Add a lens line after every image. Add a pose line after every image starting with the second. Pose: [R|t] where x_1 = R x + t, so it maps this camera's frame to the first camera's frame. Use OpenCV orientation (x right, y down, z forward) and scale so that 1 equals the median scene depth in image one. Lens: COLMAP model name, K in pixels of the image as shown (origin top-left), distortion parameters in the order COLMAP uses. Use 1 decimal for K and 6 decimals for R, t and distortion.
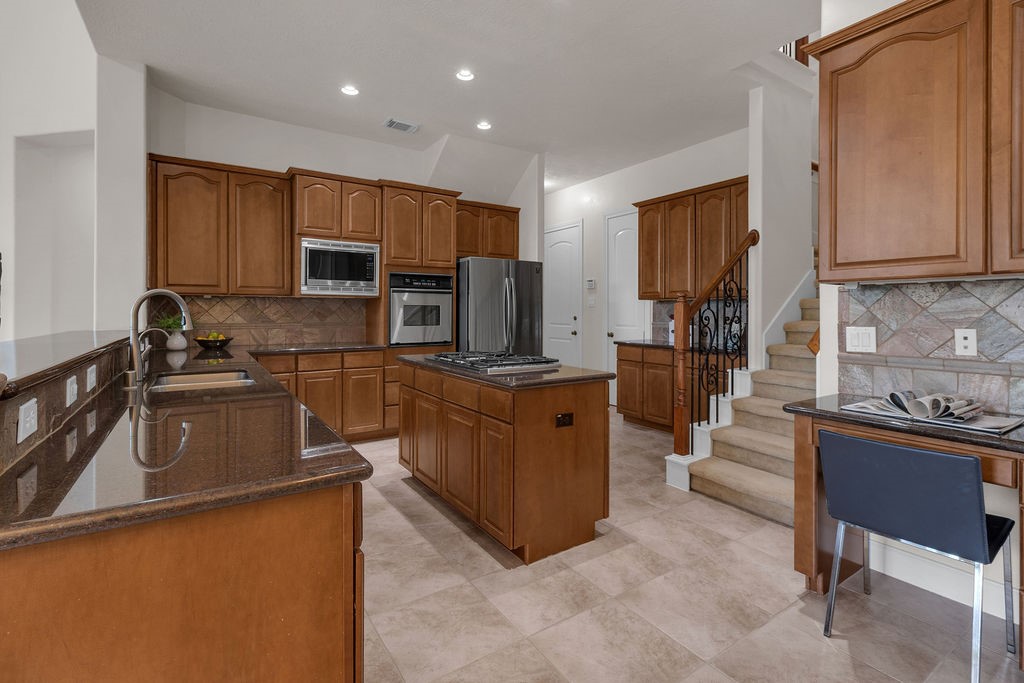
lens RADIAL K [[471.3, 0, 519.9], [0, 471.3, 312.9], [0, 0, 1]] dist [0.004357, 0.000428]
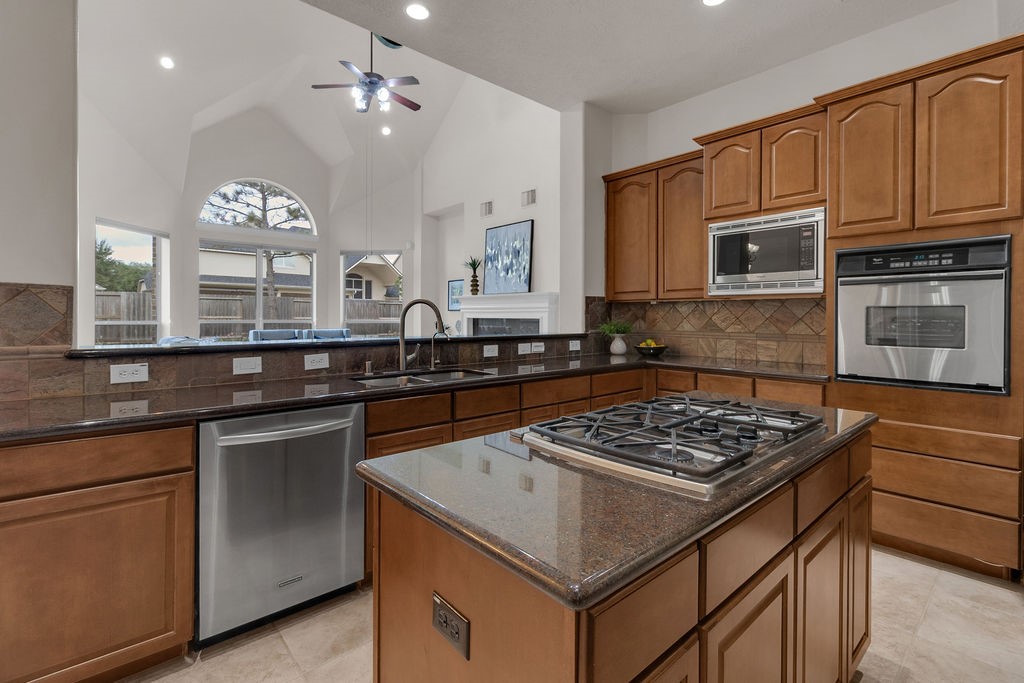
lens RADIAL K [[471.3, 0, 515.8], [0, 471.3, 317.2], [0, 0, 1]] dist [0.004357, 0.000428]
pose [[0.140857, 0.000248, -0.990030, 0.262907], [-0.002678, 0.999996, -0.000131, -0.003429], [0.990026, 0.002669, 0.140857, 0.568645]]
